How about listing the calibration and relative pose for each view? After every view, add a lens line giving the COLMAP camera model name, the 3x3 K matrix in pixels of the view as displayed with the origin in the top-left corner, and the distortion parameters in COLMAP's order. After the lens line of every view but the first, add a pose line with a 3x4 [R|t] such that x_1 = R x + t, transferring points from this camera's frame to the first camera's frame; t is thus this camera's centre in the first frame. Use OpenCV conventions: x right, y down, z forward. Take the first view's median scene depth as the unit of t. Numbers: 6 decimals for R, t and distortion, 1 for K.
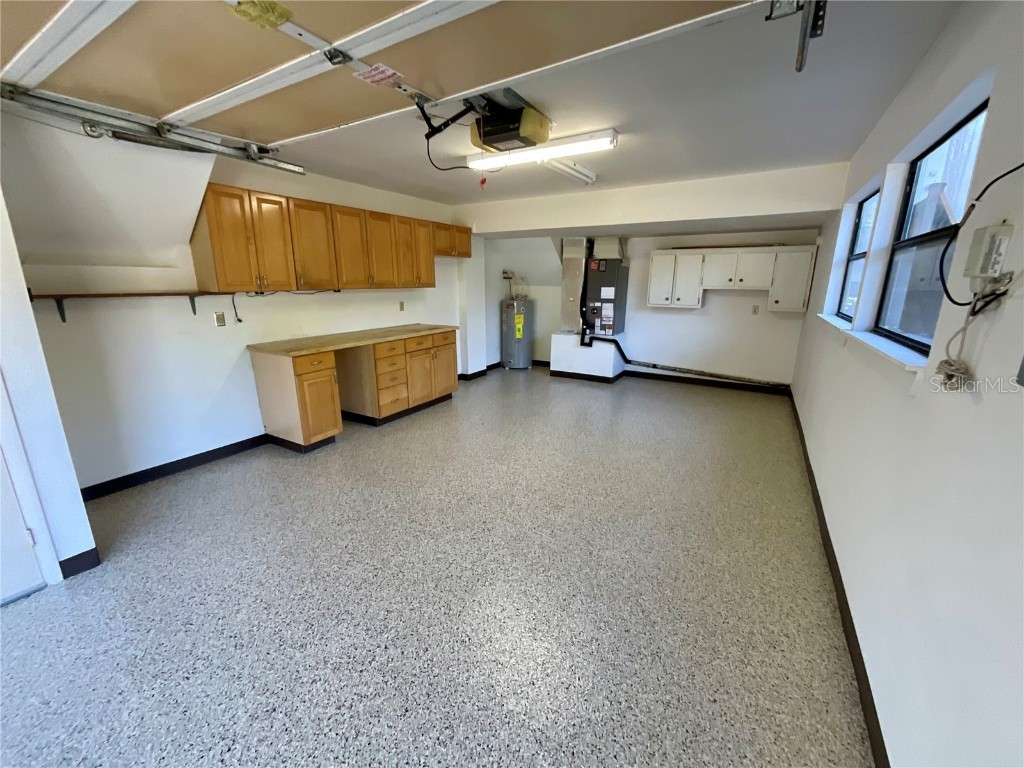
lens RADIAL K [[413.5, 0, 513.9], [0, 413.5, 383.6], [0, 0, 1]] dist [-0.001883, -0.000208]
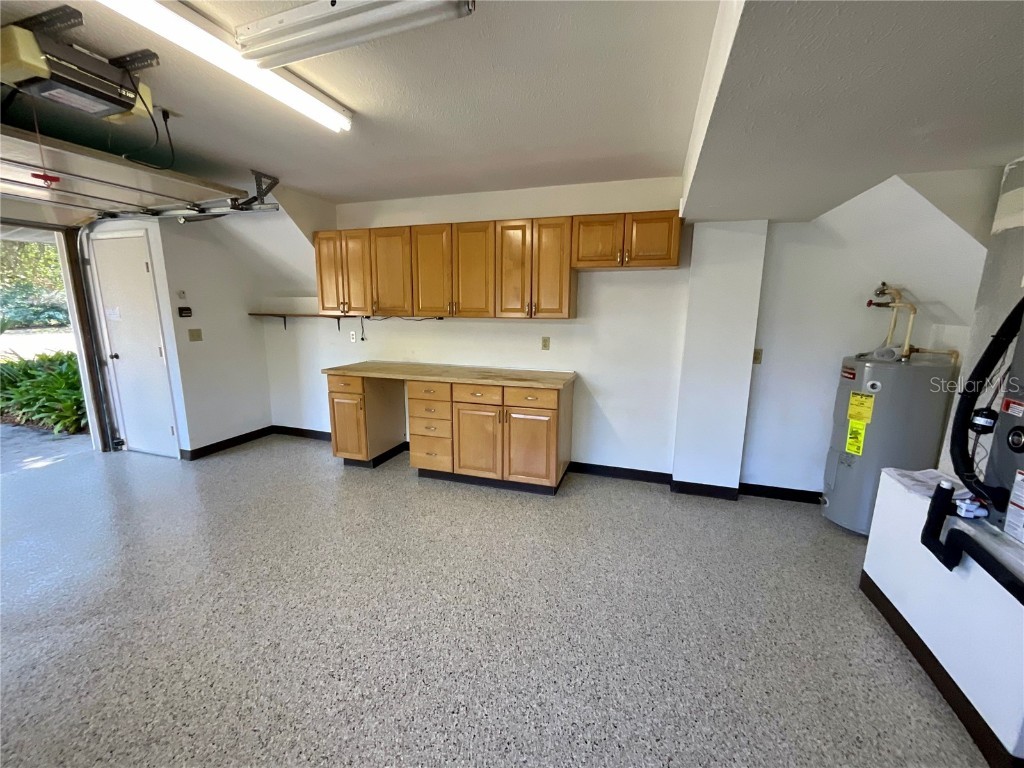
lens RADIAL K [[414.6, 0, 514.1], [0, 414.6, 383.4], [0, 0, 1]] dist [0.000717, 0.000490]
pose [[0.211762, 0.178386, -0.960903, 0.470000], [-0.242210, 0.962108, 0.125232, -0.219674], [0.946832, 0.206221, 0.246945, 0.874283]]
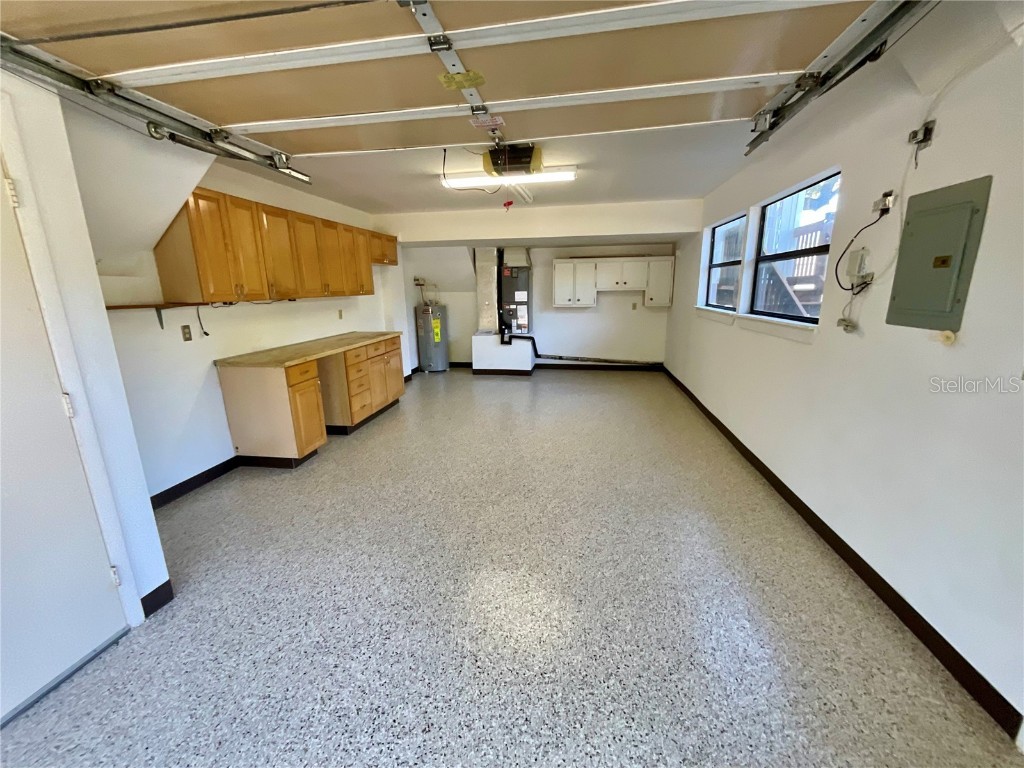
lens RADIAL K [[414.6, 0, 514.1], [0, 414.6, 383.4], [0, 0, 1]] dist [0.000717, 0.000490]
pose [[0.931877, -0.098679, 0.349095, -0.274706], [0.104923, 0.994480, 0.001027, 0.020492], [-0.347269, 0.035671, 0.937087, -0.069476]]
